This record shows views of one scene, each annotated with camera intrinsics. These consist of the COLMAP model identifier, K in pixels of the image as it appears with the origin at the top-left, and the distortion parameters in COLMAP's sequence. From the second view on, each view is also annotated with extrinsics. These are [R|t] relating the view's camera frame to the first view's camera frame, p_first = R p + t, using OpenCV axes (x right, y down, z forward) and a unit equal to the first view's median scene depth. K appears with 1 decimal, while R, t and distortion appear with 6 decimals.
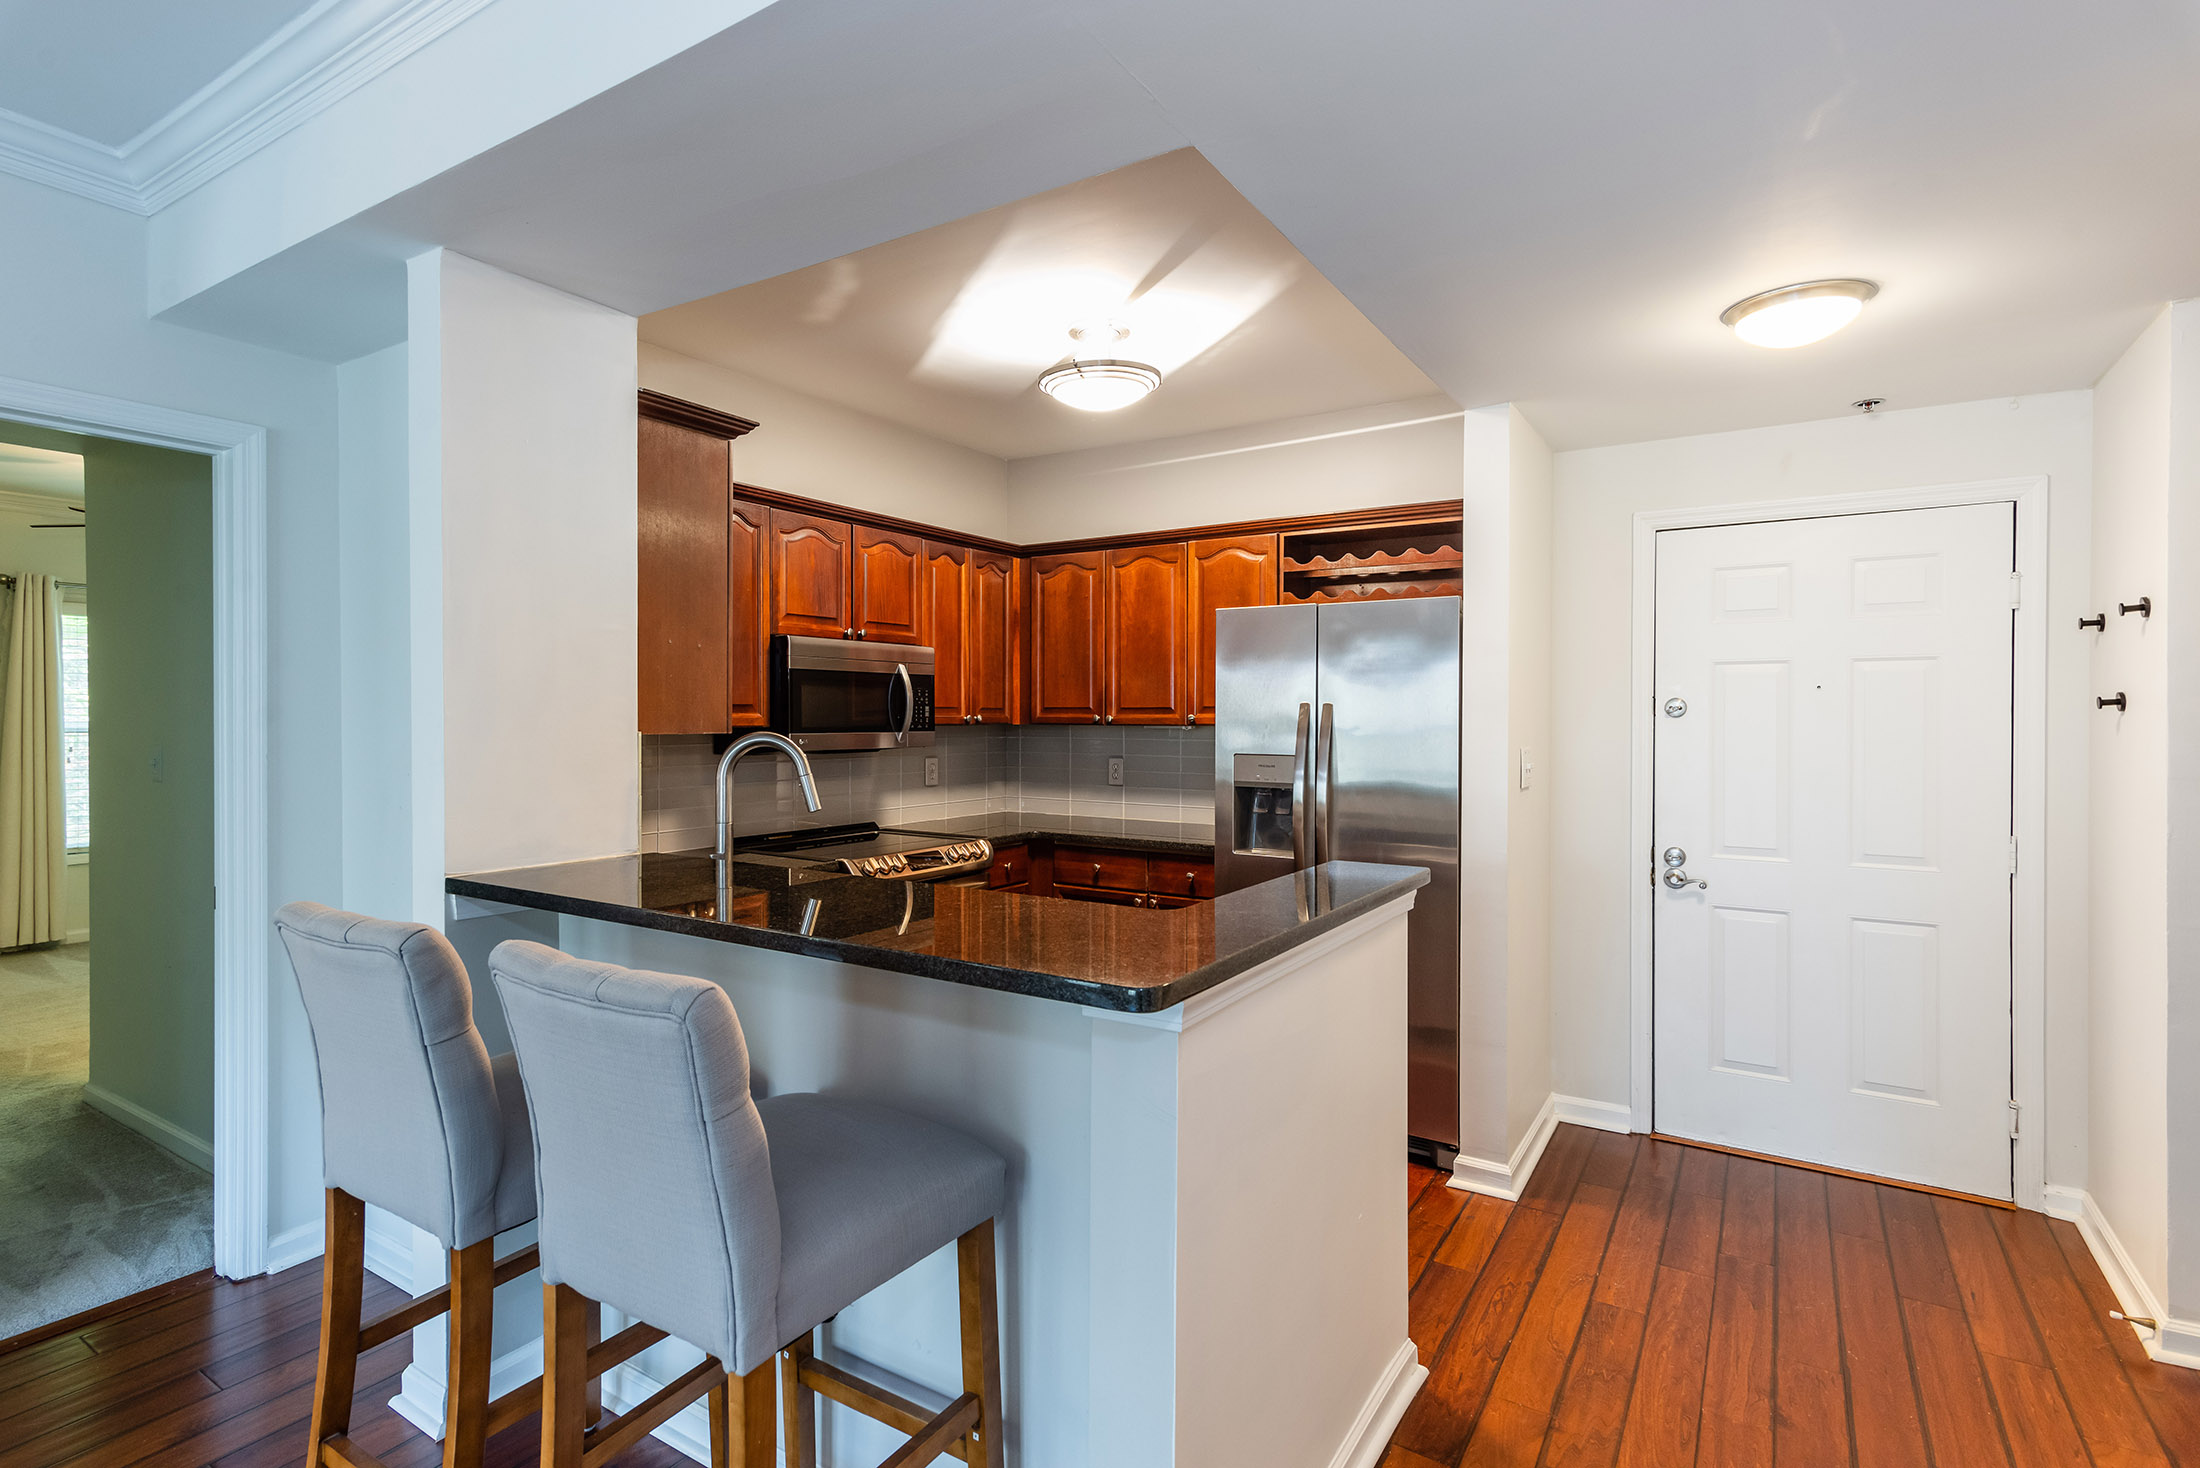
lens RADIAL K [[1076.7, 0, 1097.3], [0, 1076.7, 724.8], [0, 0, 1]] dist [0.017636, -0.000789]
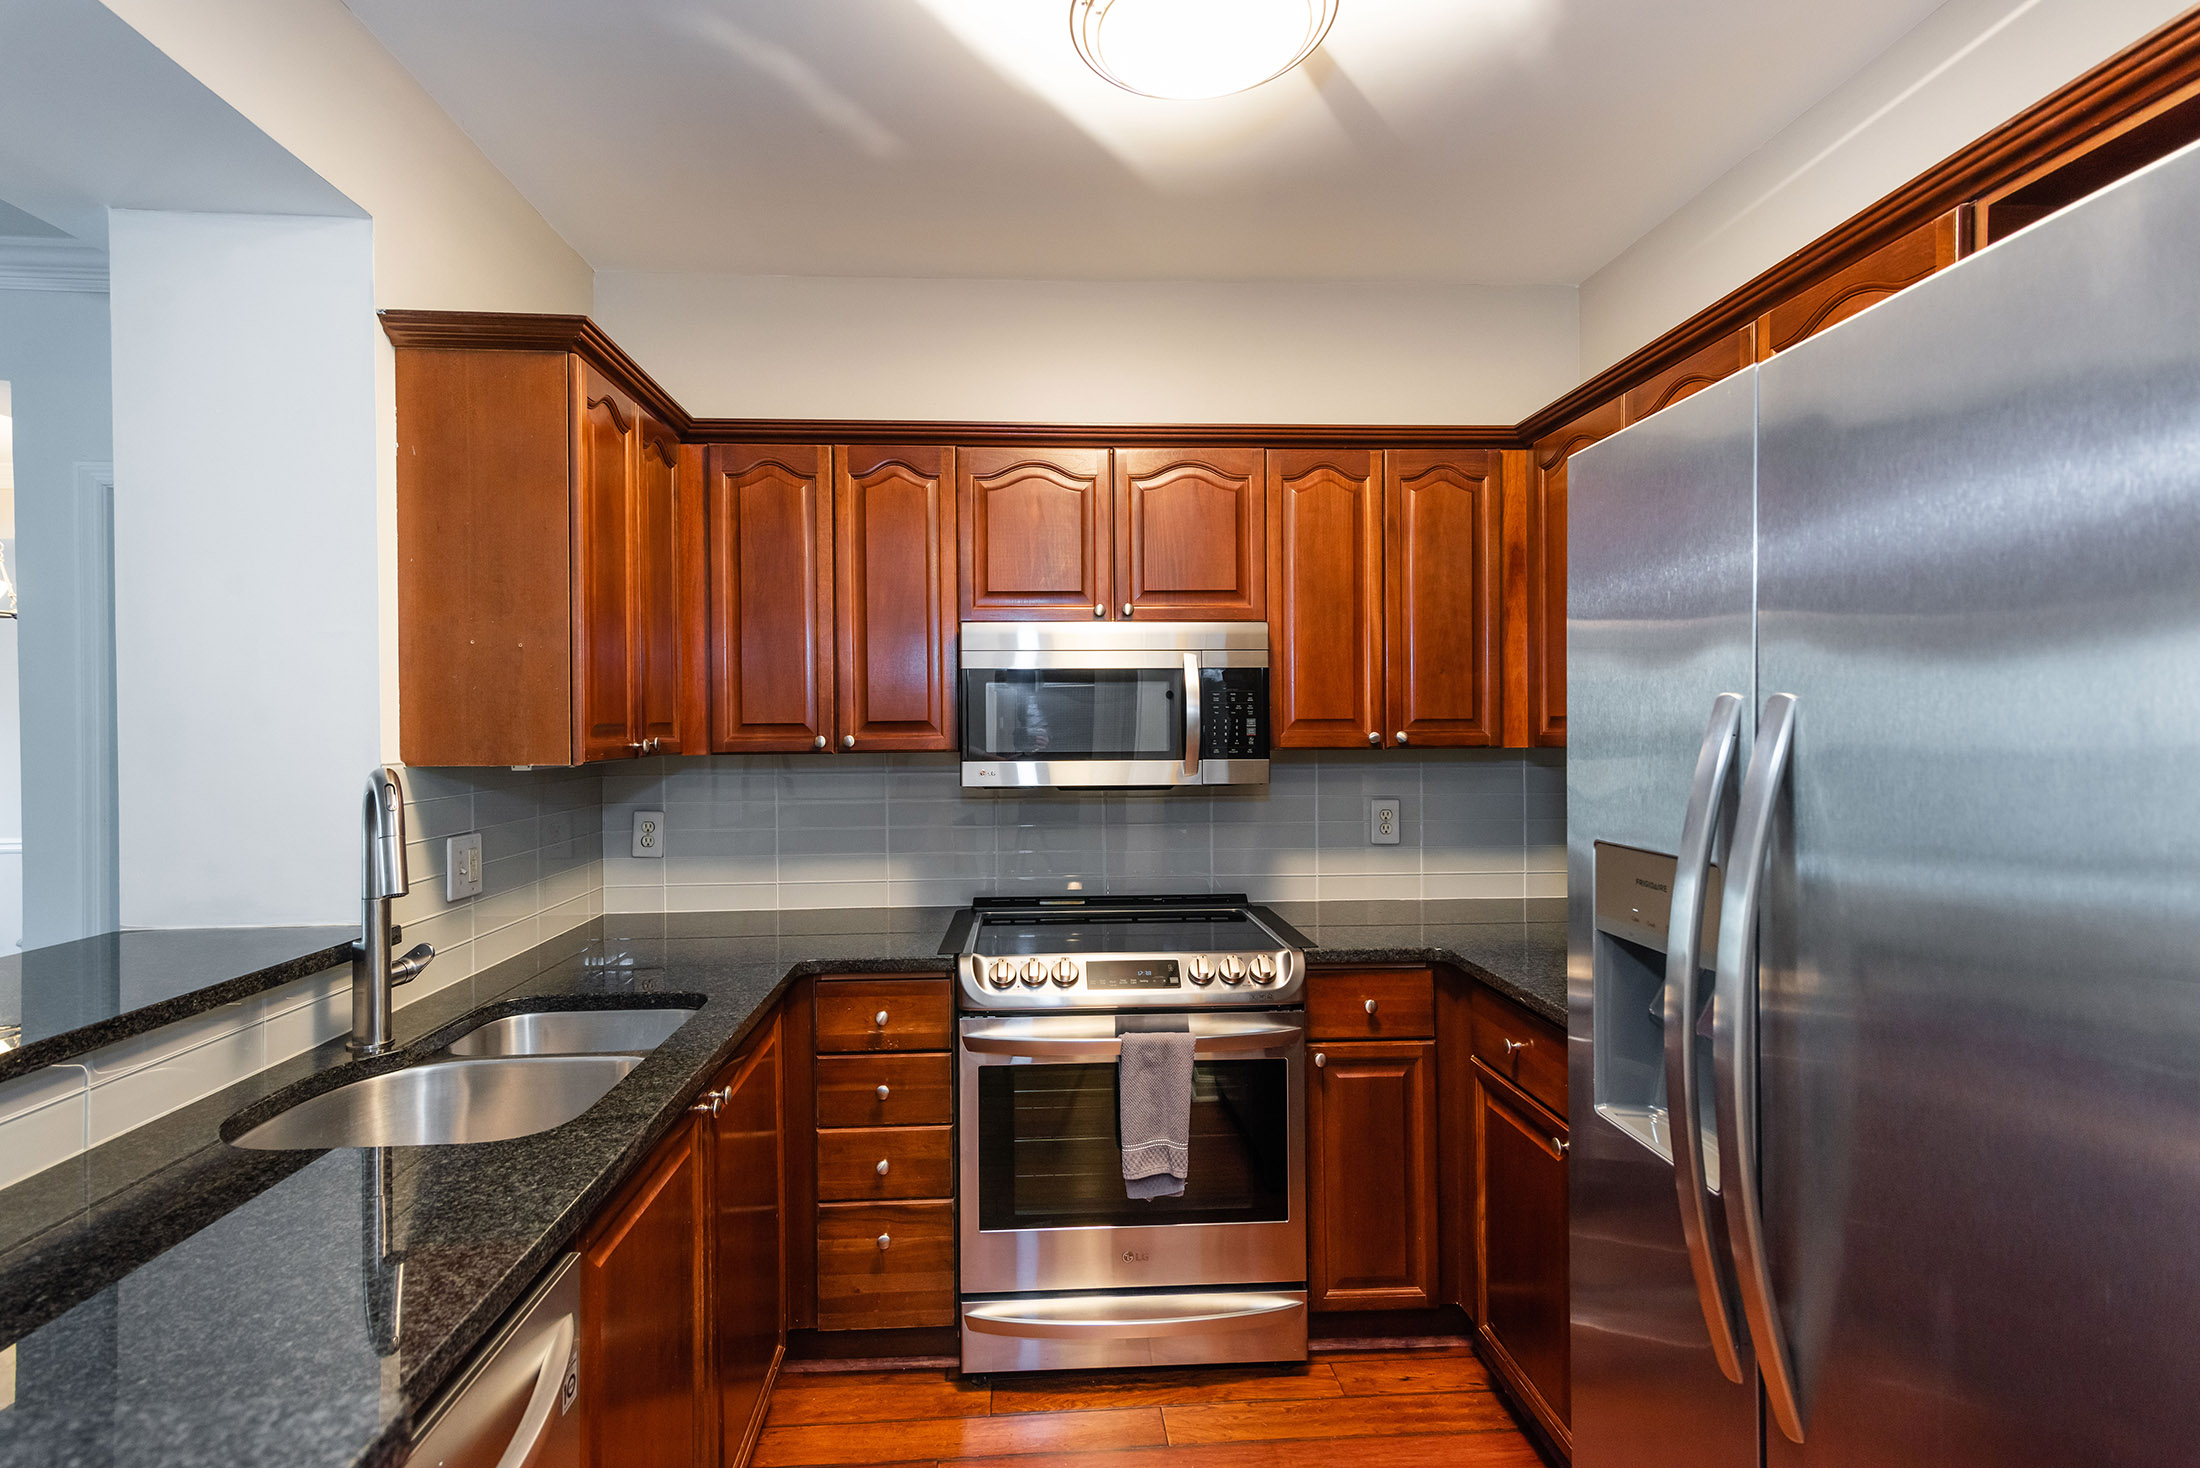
lens RADIAL K [[1076.7, 0, 1083.6], [0, 1076.7, 730.3], [0, 0, 1]] dist [0.017636, -0.000789]
pose [[0.587750, -0.002953, -0.809037, 0.285463], [-0.000469, 0.999992, -0.003990, -0.008023], [0.809042, 0.002724, 0.587744, 0.563712]]
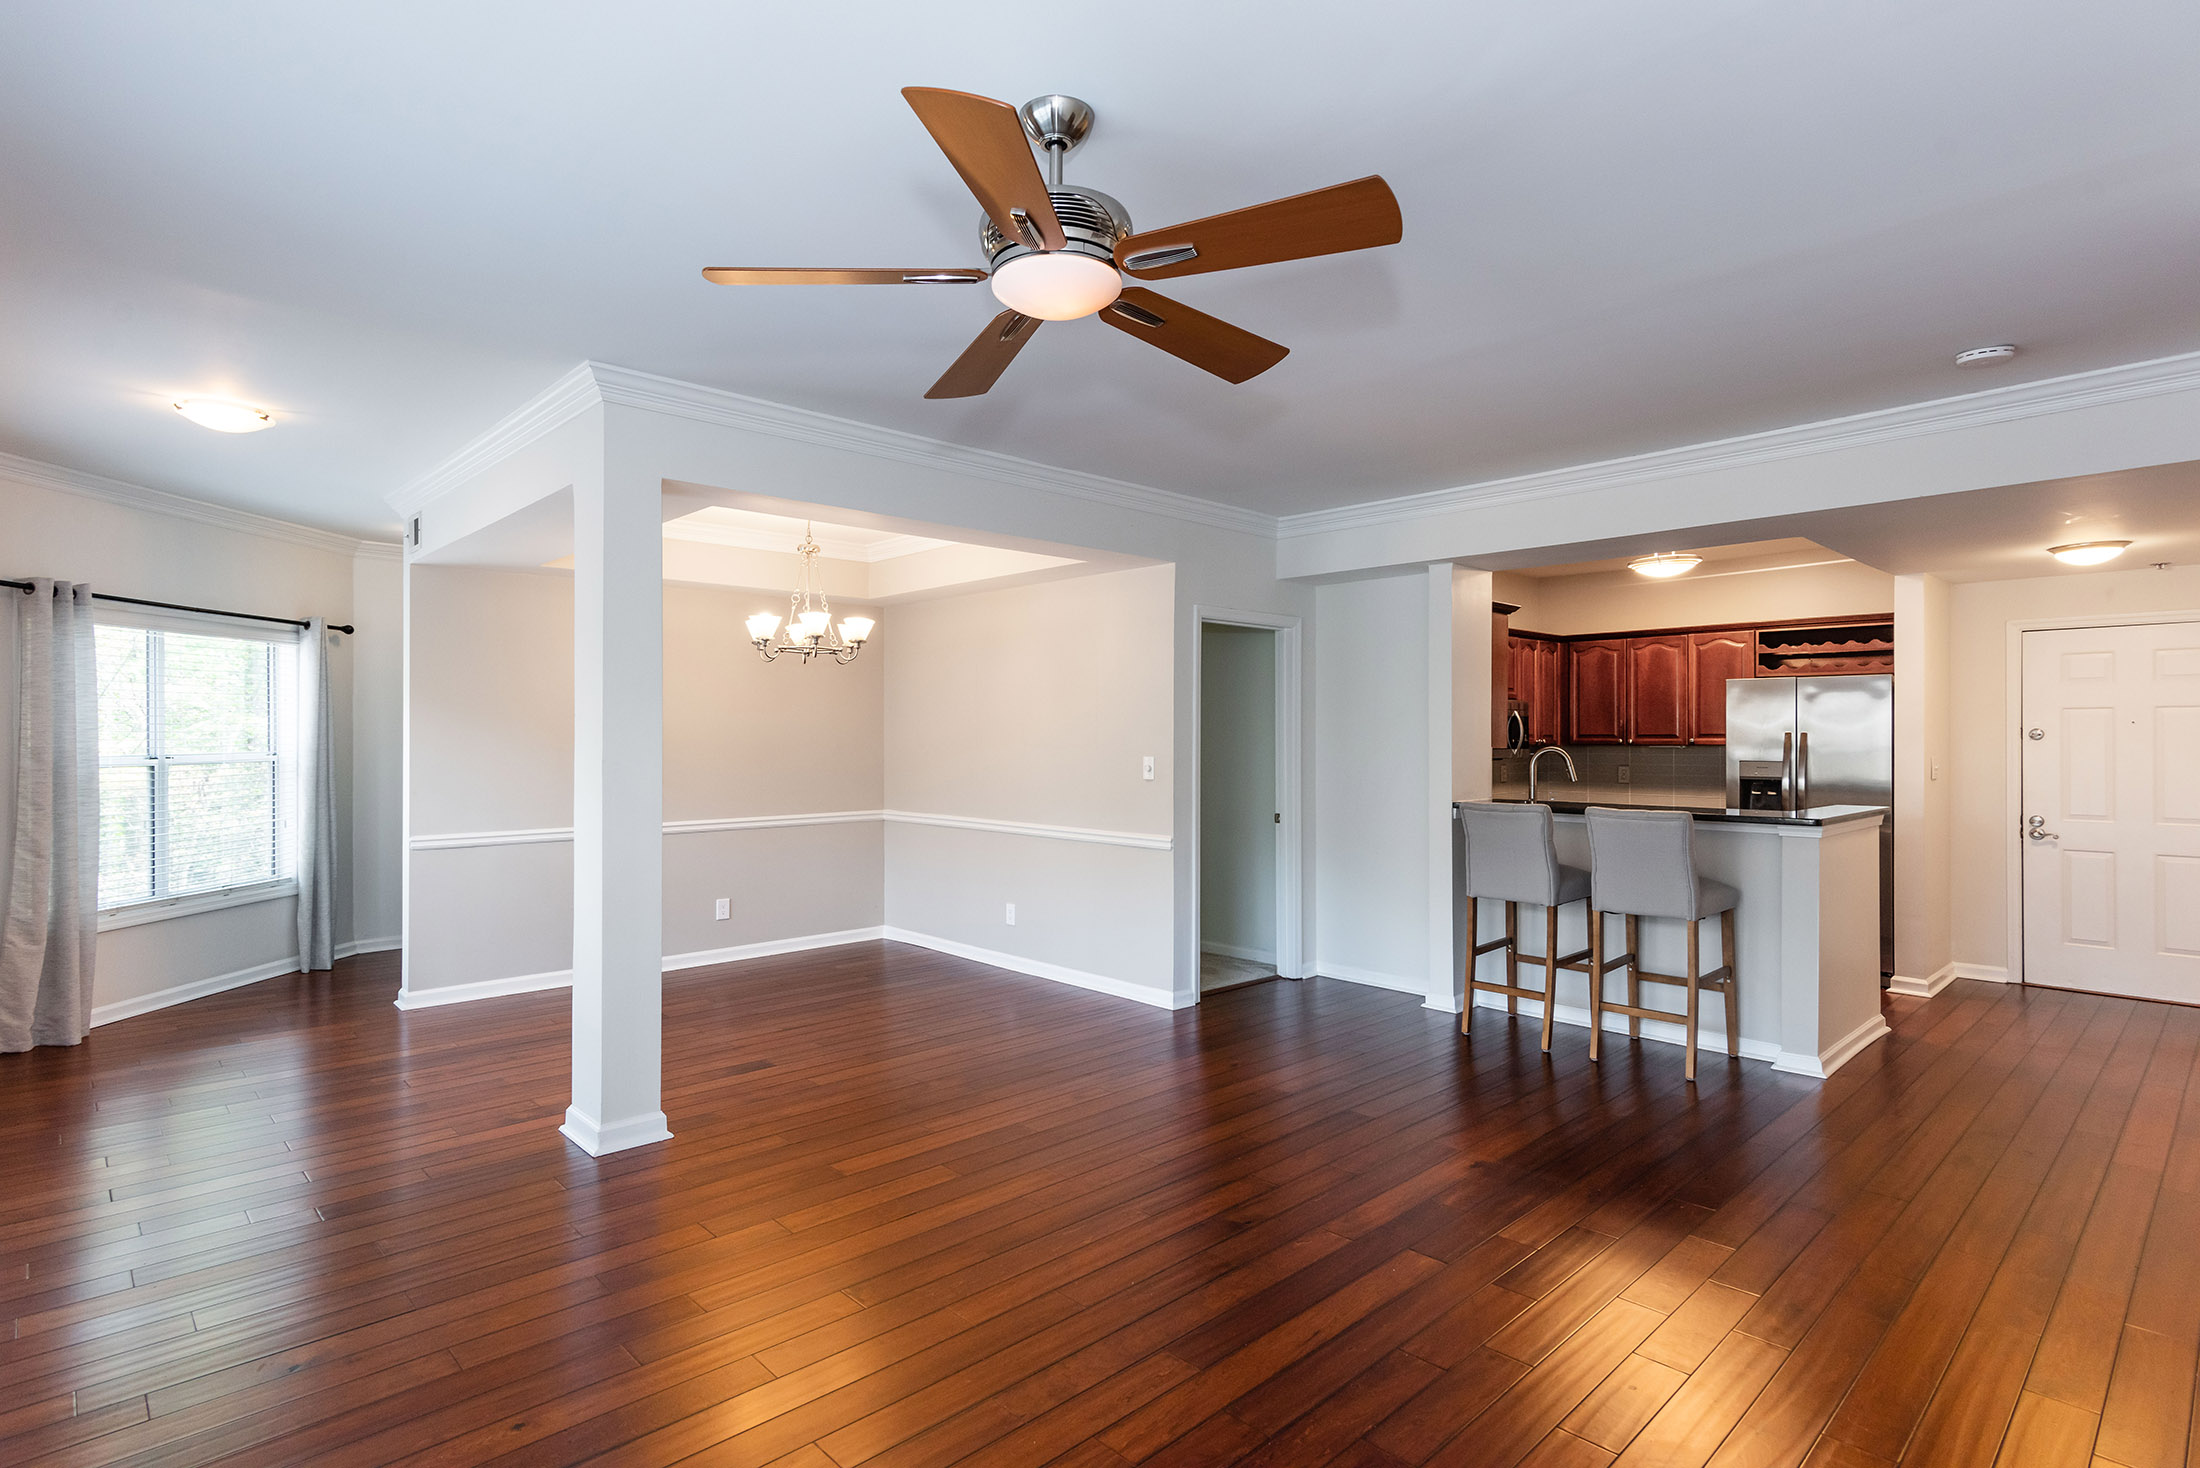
lens RADIAL K [[1076.7, 0, 1089.4], [0, 1076.7, 741.1], [0, 0, 1]] dist [0.017636, -0.000789]
pose [[0.965854, -0.000962, -0.259083, -0.393023], [-0.001302, 0.999962, -0.008566, 0.009823], [0.259082, 0.008611, 0.965817, -0.888015]]
